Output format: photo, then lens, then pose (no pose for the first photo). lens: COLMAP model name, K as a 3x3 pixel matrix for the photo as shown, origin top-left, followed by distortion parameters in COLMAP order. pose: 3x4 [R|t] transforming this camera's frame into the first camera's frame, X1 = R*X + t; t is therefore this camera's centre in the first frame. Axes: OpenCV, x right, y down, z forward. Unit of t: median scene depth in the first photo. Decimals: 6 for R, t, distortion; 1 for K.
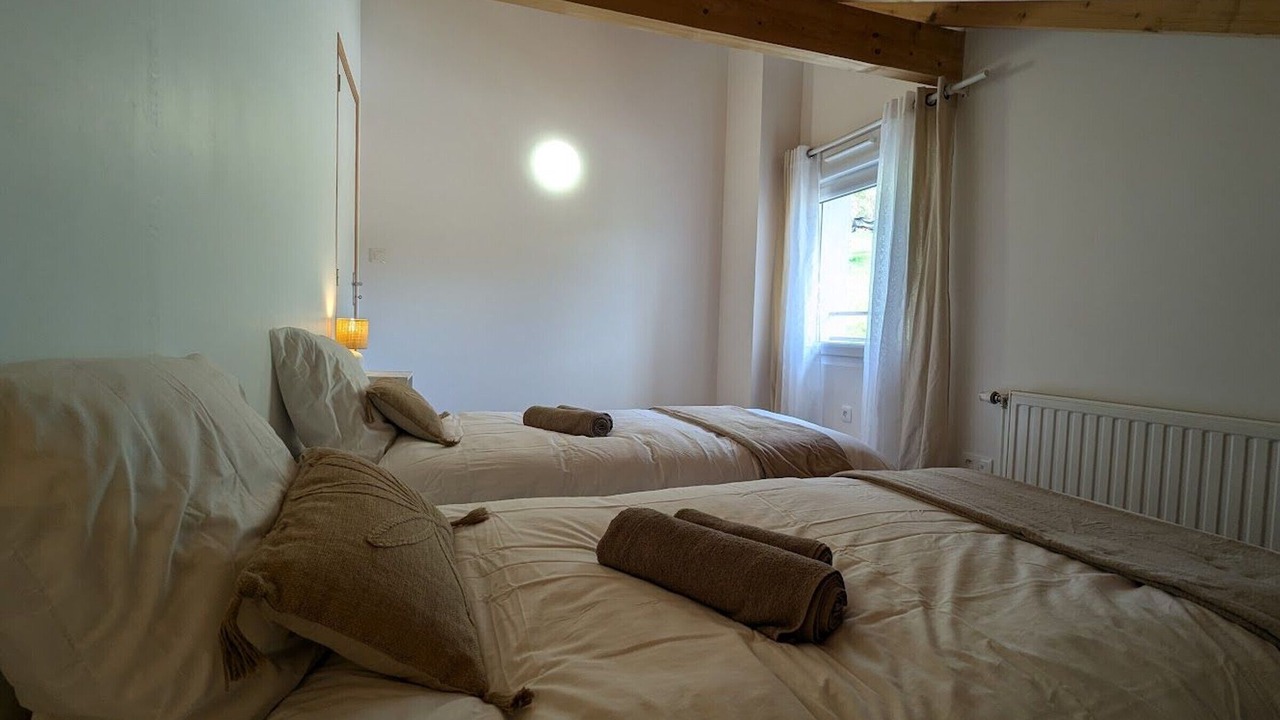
lens RADIAL K [[604.4, 0, 638.3], [0, 604.4, 358.9], [0, 0, 1]] dist [0.000341, 0.000304]
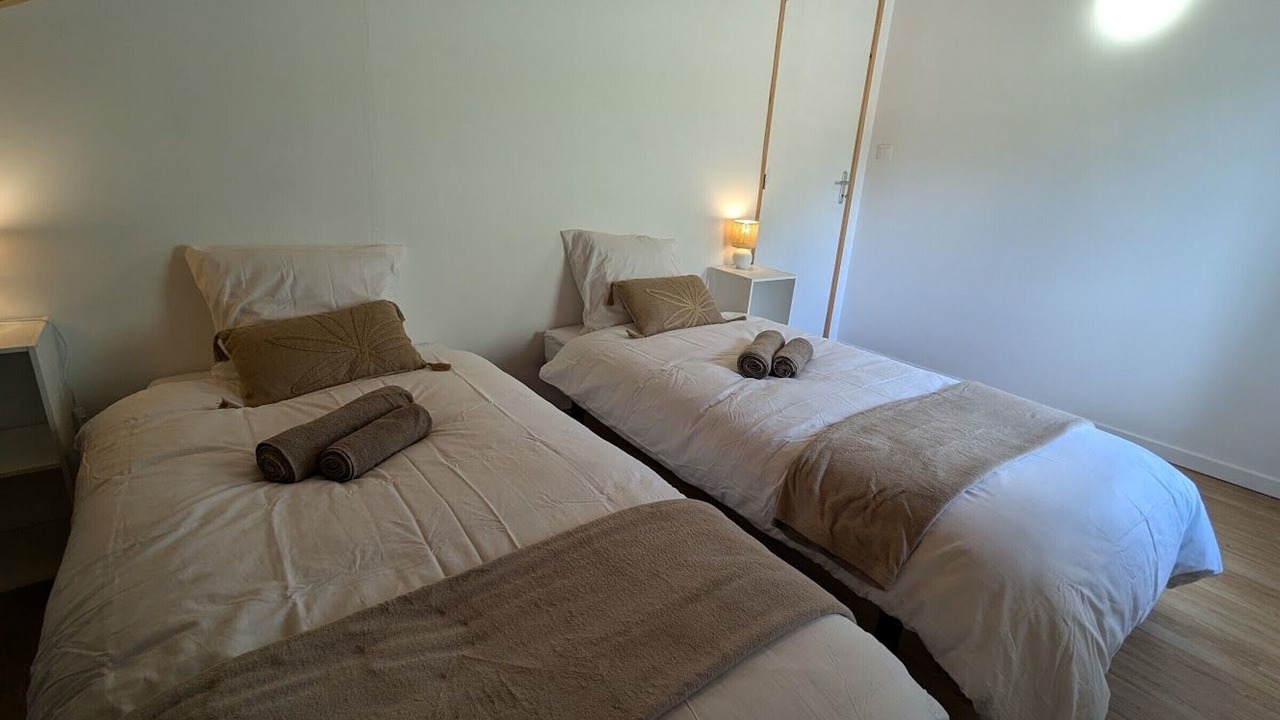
lens RADIAL K [[604.4, 0, 638.3], [0, 604.4, 358.9], [0, 0, 1]] dist [0.000341, 0.000304]
pose [[0.293104, 0.291390, -0.910594, 0.903621], [-0.105380, 0.956467, 0.272149, -0.166557], [0.950255, 0.016191, 0.311051, 0.672706]]
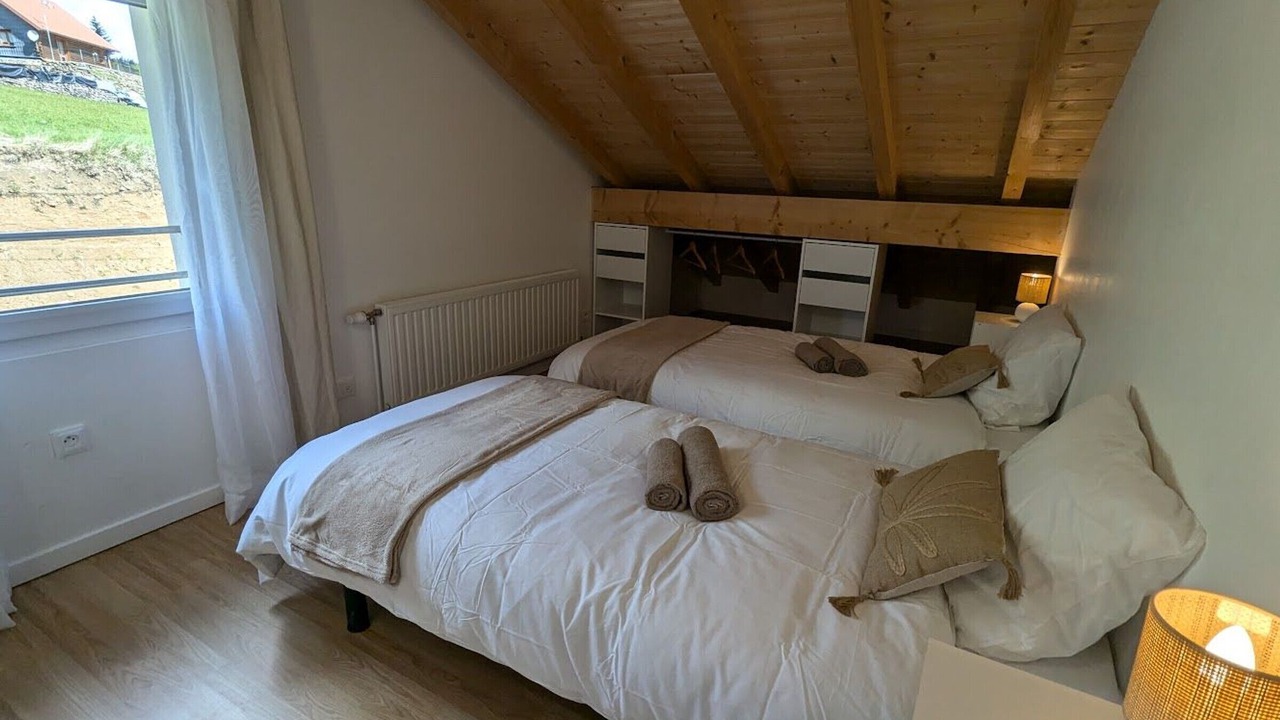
lens RADIAL K [[604.4, 0, 638.3], [0, 604.4, 358.9], [0, 0, 1]] dist [0.000341, 0.000304]
pose [[-0.664056, -0.268668, 0.697744, -0.690460], [-0.009066, 0.936033, 0.351794, -0.349923], [-0.747628, 0.227285, -0.624014, 1.914209]]
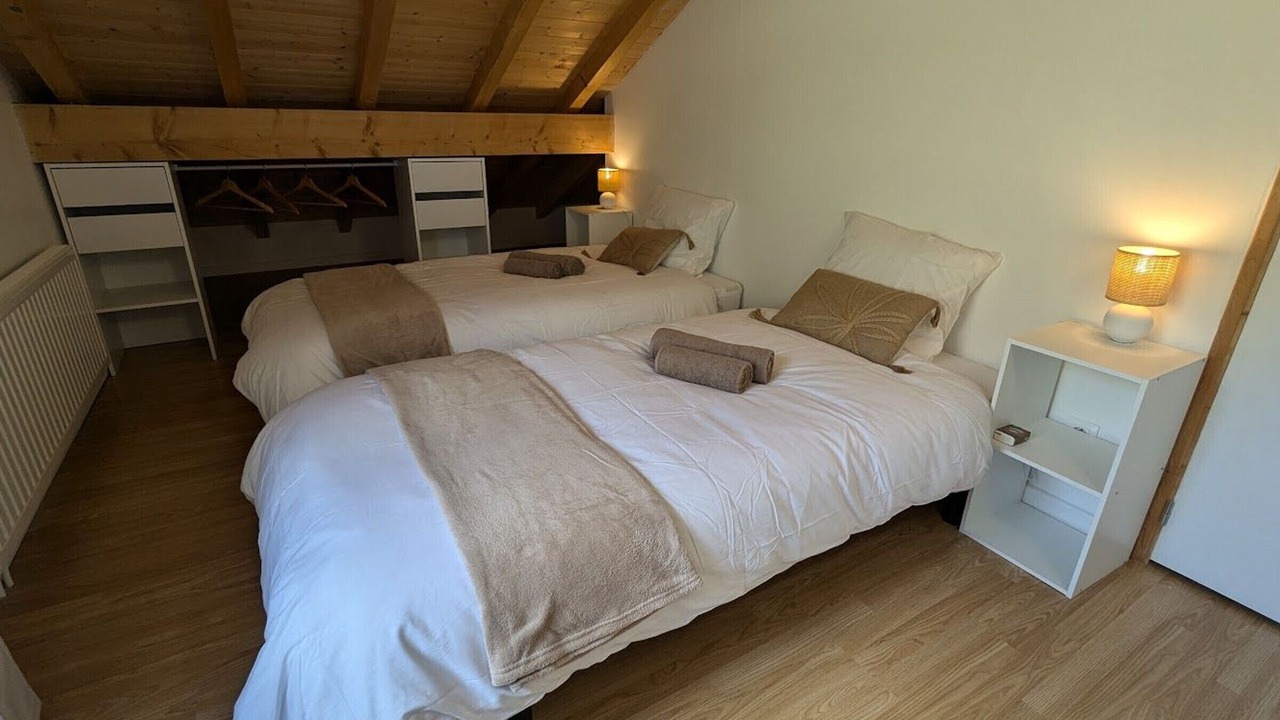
lens RADIAL K [[604.4, 0, 638.3], [0, 604.4, 358.9], [0, 0, 1]] dist [0.000341, 0.000304]
pose [[-0.975525, 0.033655, -0.217299, 0.188877], [-0.062199, 0.905624, 0.419496, -0.285140], [0.210909, 0.422744, -0.881365, 2.187006]]
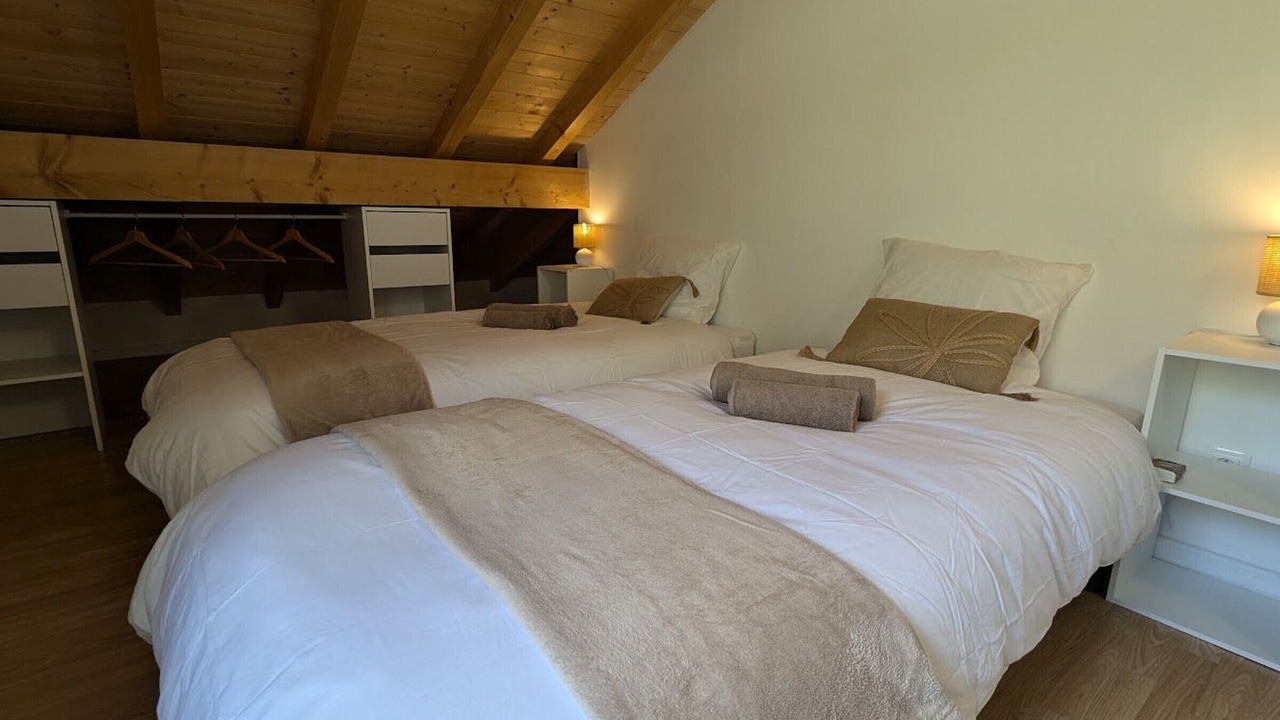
lens RADIAL K [[604.4, 0, 638.3], [0, 604.4, 358.9], [0, 0, 1]] dist [0.000341, 0.000304]
pose [[-0.943630, 0.034182, -0.329232, 0.302915], [-0.060237, 0.960310, 0.272352, -0.115406], [0.325474, 0.276831, -0.904119, 1.955205]]
